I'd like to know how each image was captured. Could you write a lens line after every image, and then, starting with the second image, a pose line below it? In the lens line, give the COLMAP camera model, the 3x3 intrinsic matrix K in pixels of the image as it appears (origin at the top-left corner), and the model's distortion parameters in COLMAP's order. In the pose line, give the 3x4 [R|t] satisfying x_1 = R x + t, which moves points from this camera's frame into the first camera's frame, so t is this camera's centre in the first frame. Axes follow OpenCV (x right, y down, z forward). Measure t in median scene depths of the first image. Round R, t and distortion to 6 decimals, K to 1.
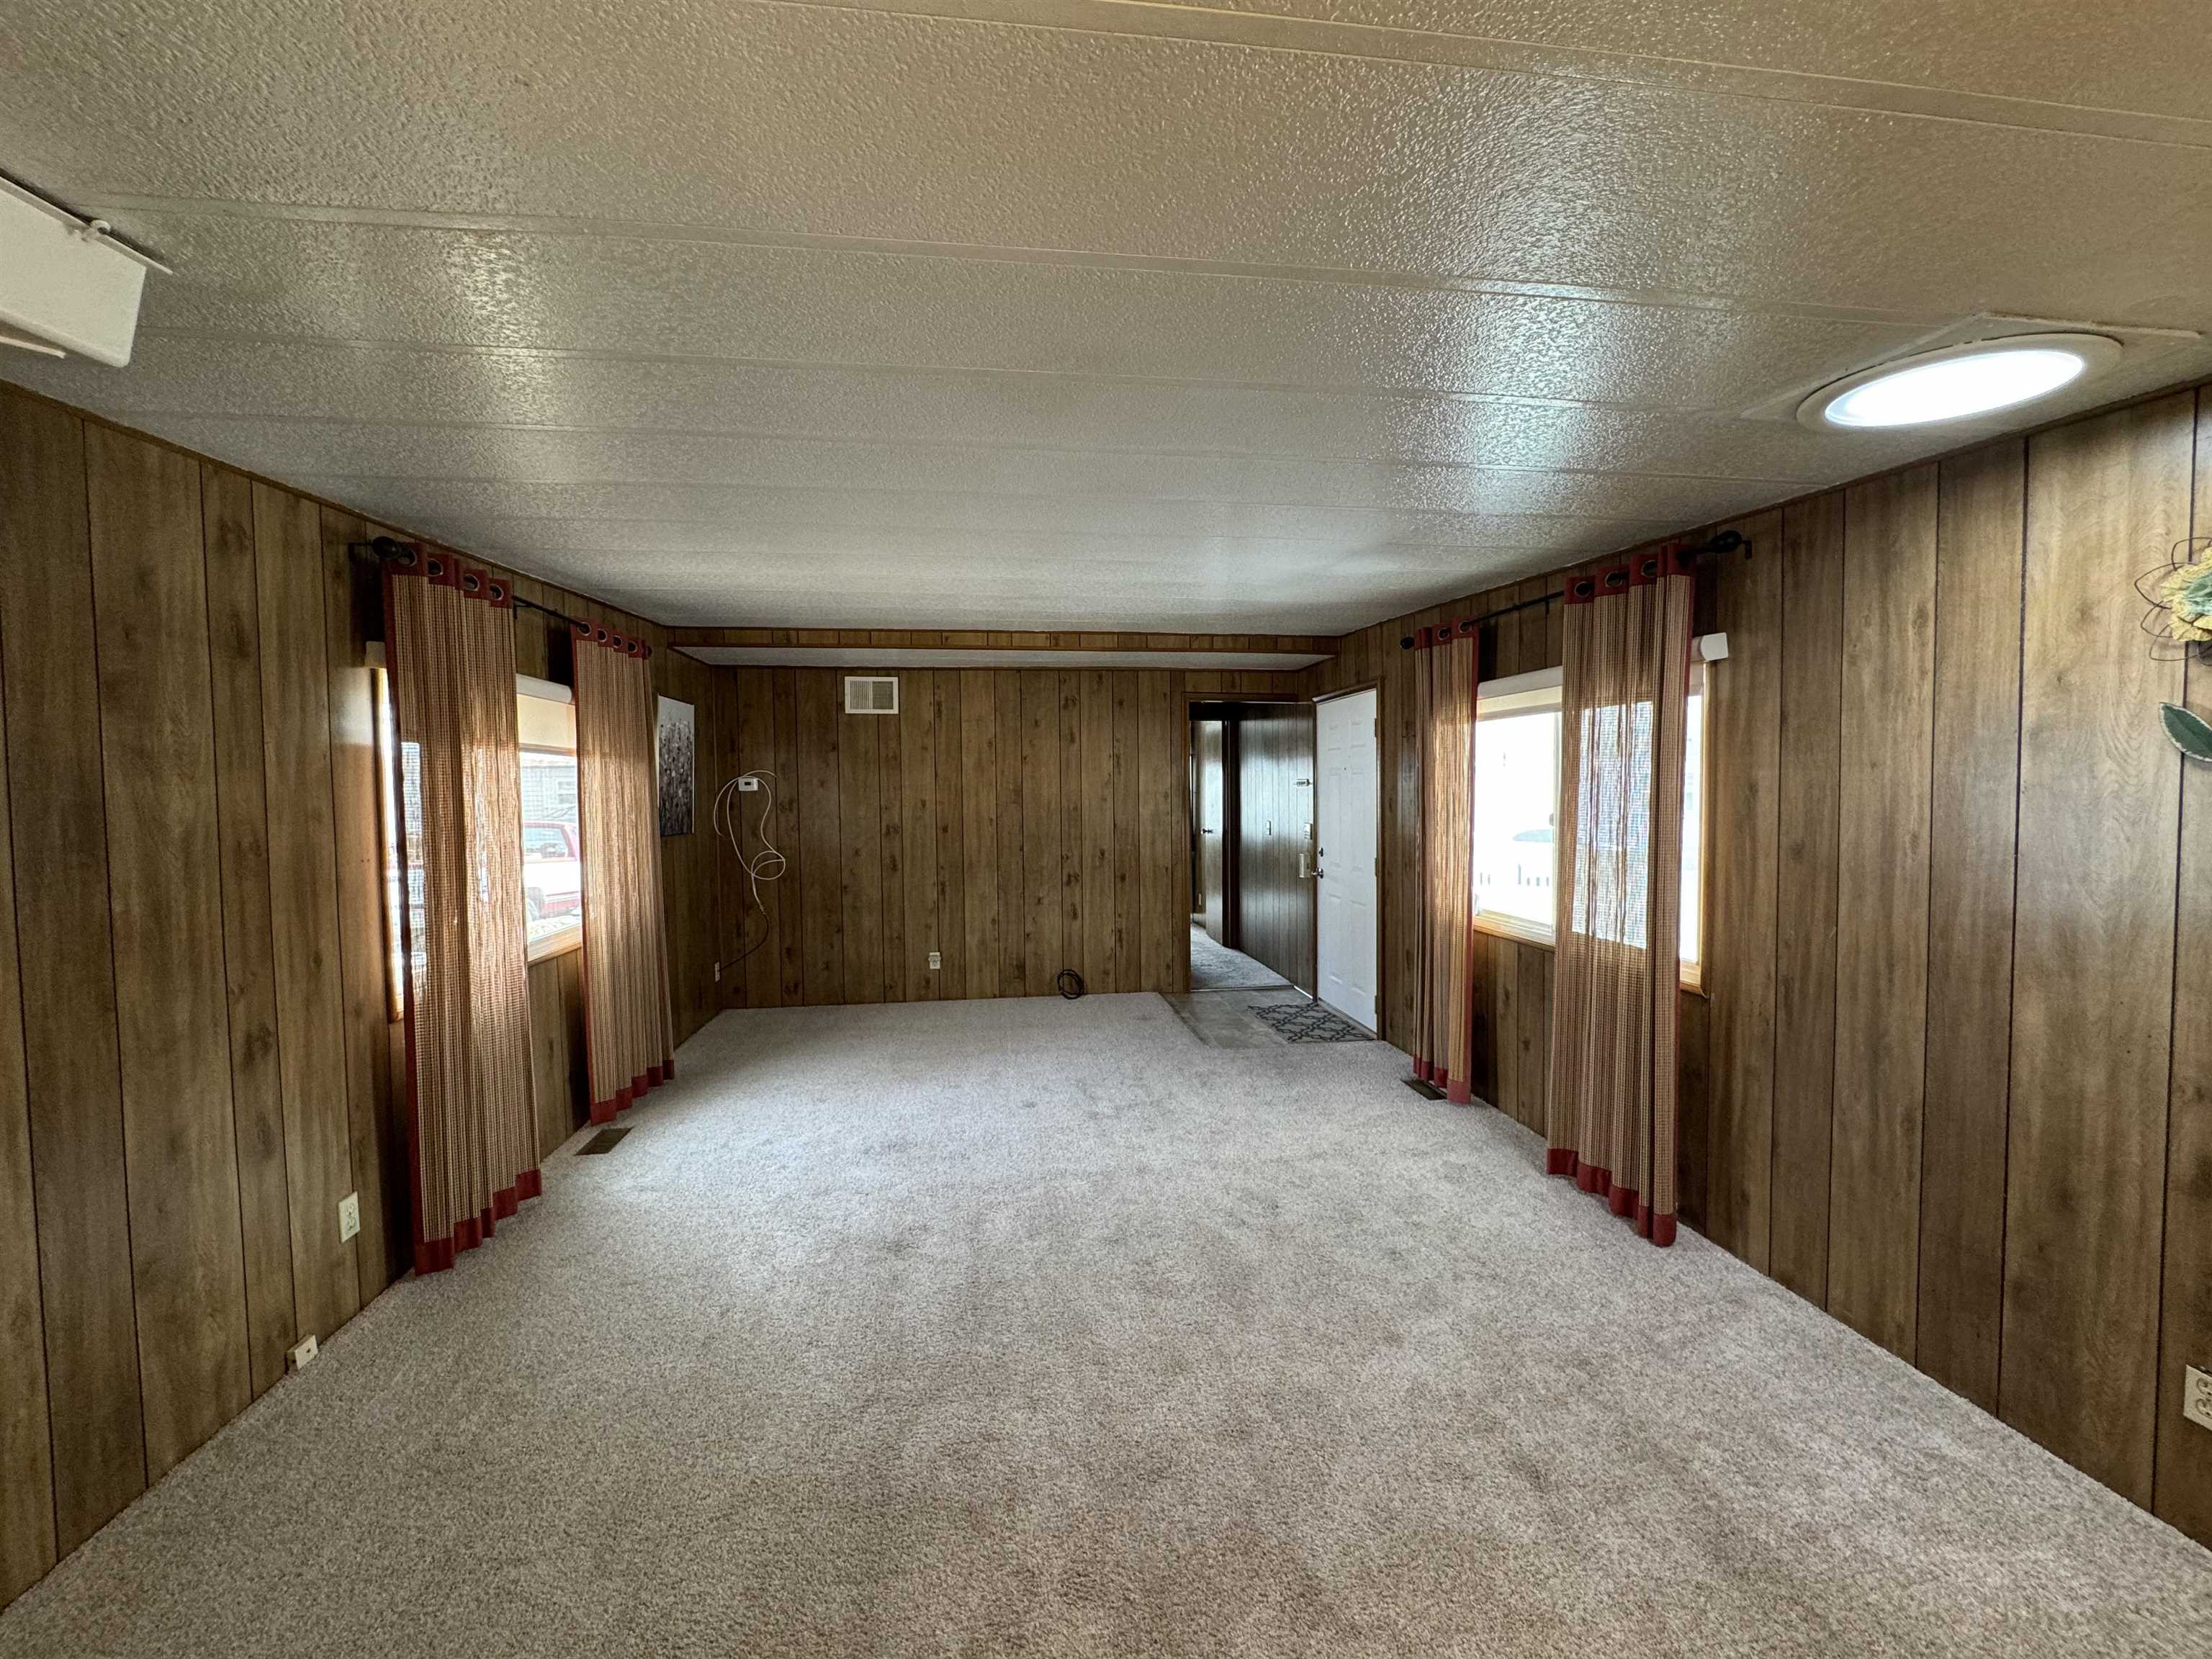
lens RADIAL K [[887.4, 0, 1102.9], [0, 887.4, 829.2], [0, 0, 1]] dist [-0.000448, -0.000528]
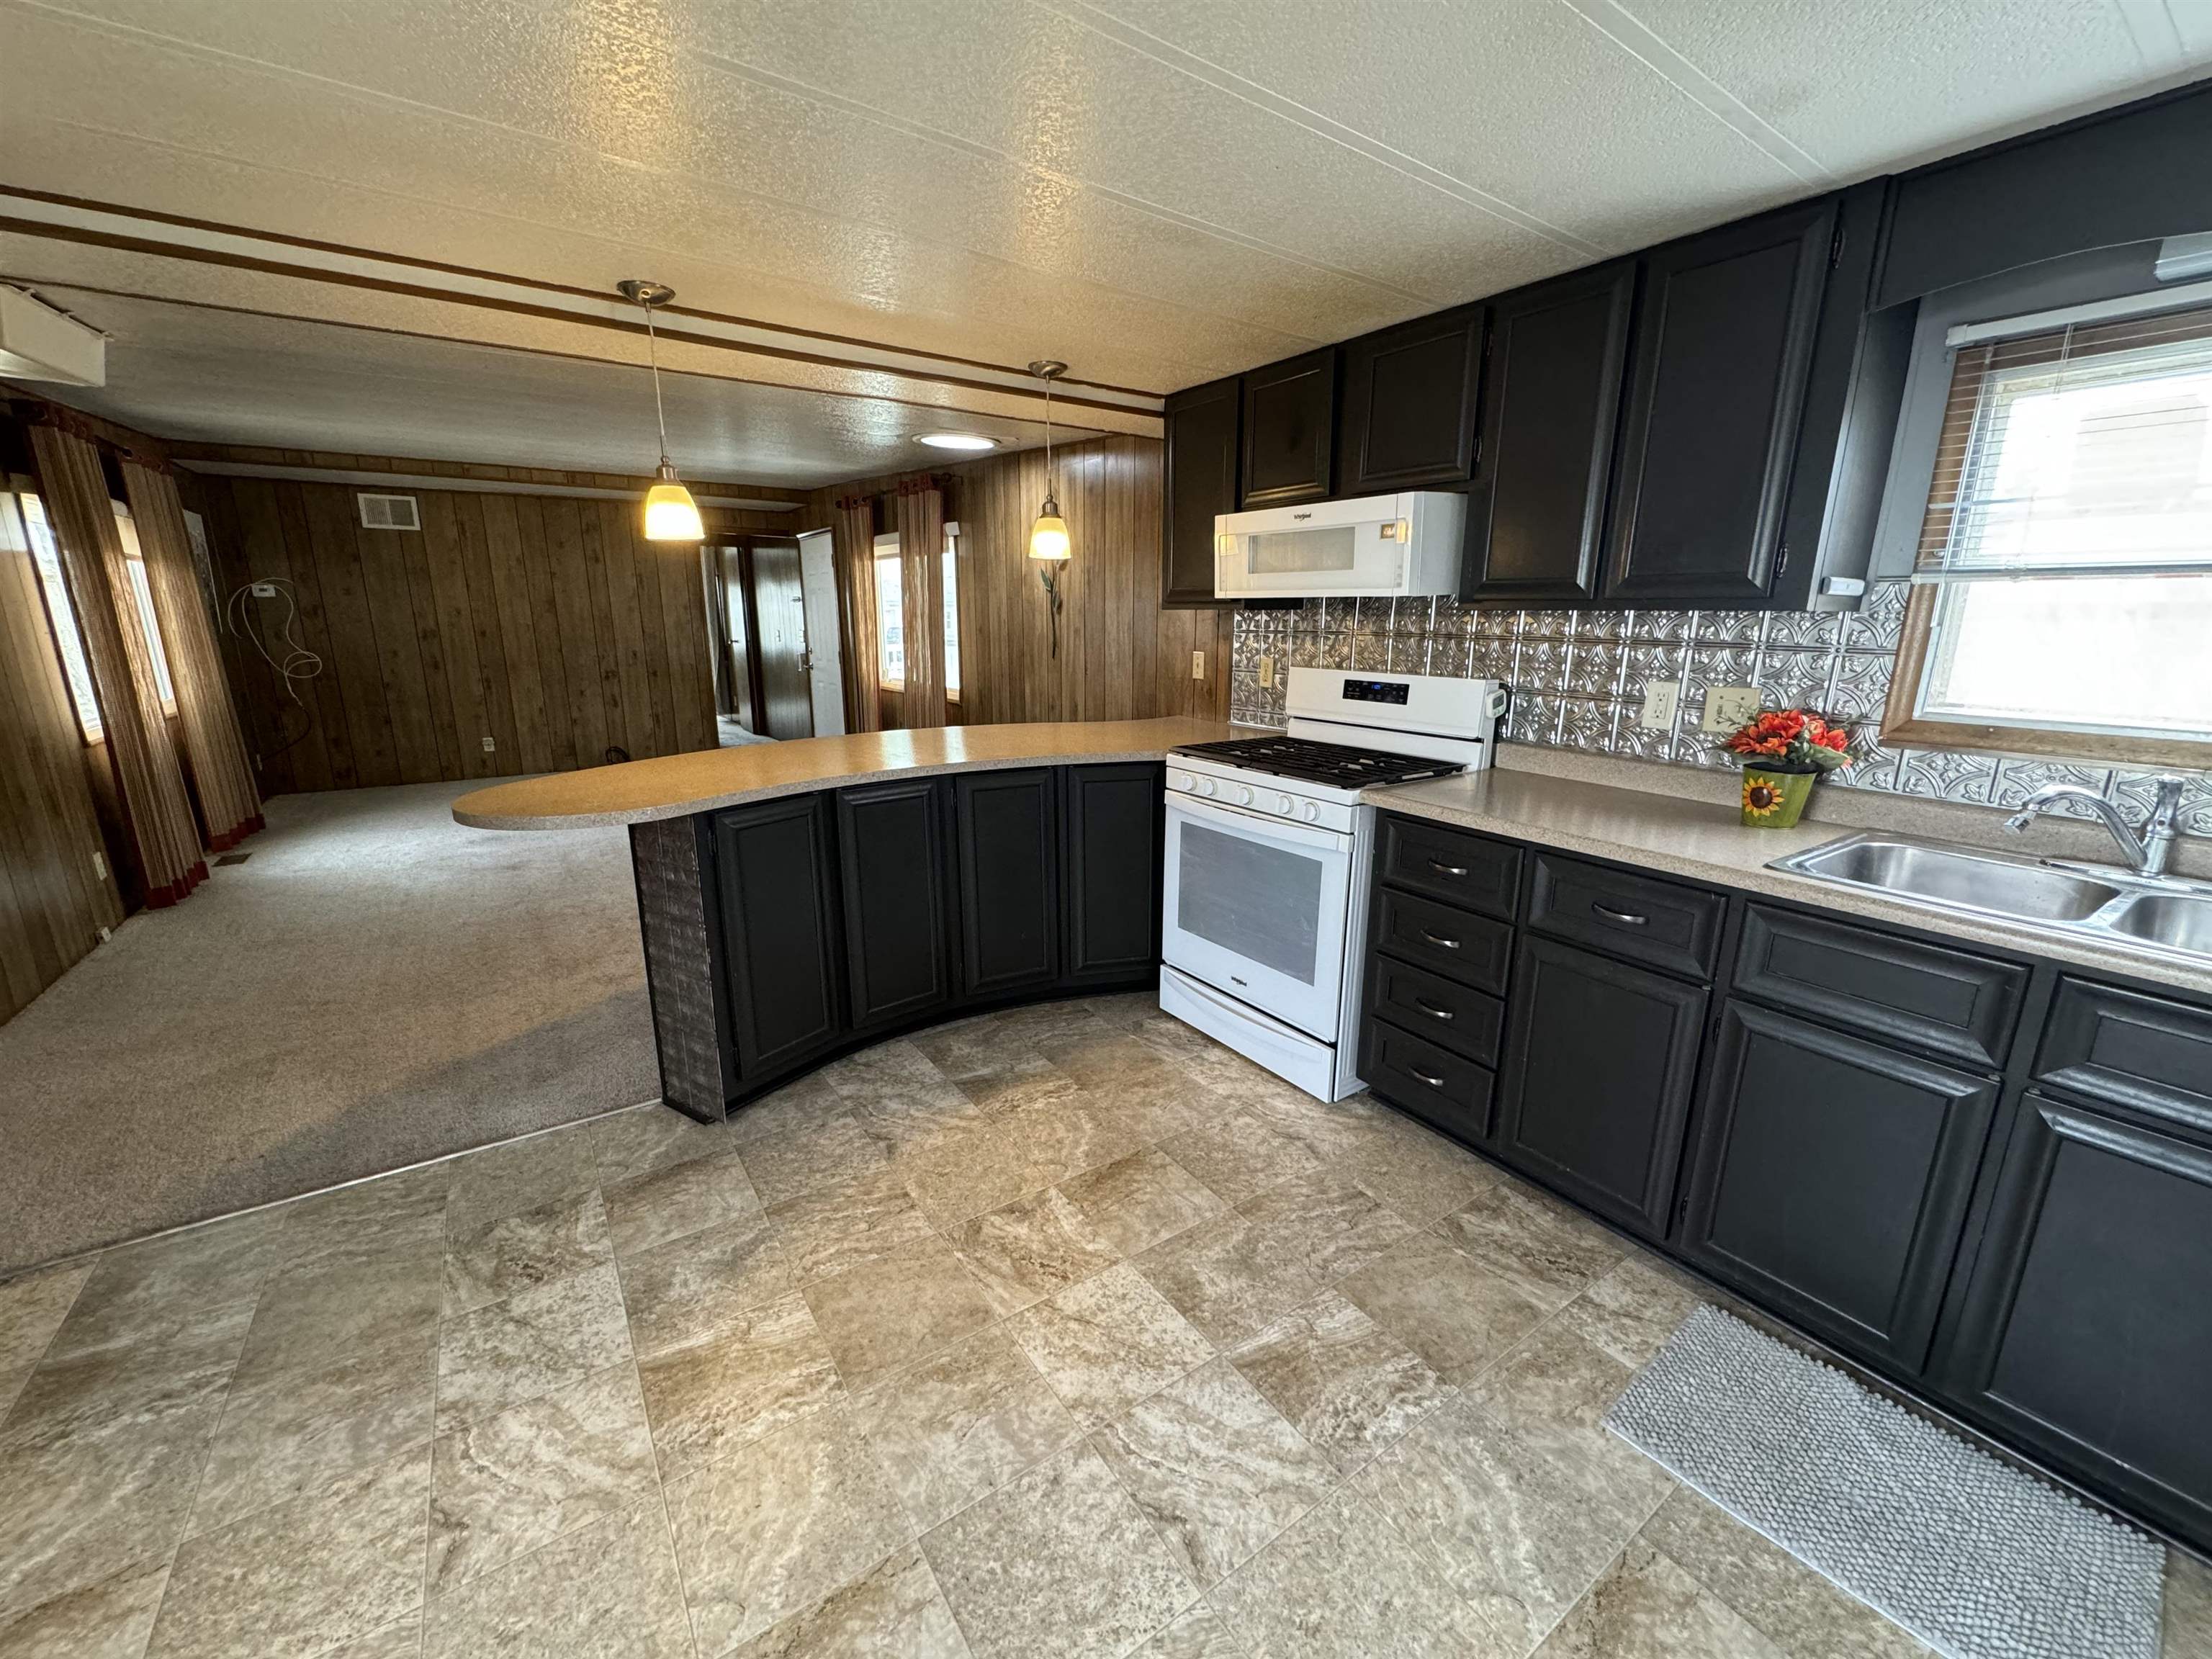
lens RADIAL K [[887.4, 0, 1104.4], [0, 887.4, 833.3], [0, 0, 1]] dist [-0.000448, -0.000528]
pose [[0.894243, -0.094456, 0.437502, 0.022254], [0.007873, 0.980647, 0.195626, 0.037377], [-0.447513, -0.171493, 0.877680, -0.476397]]
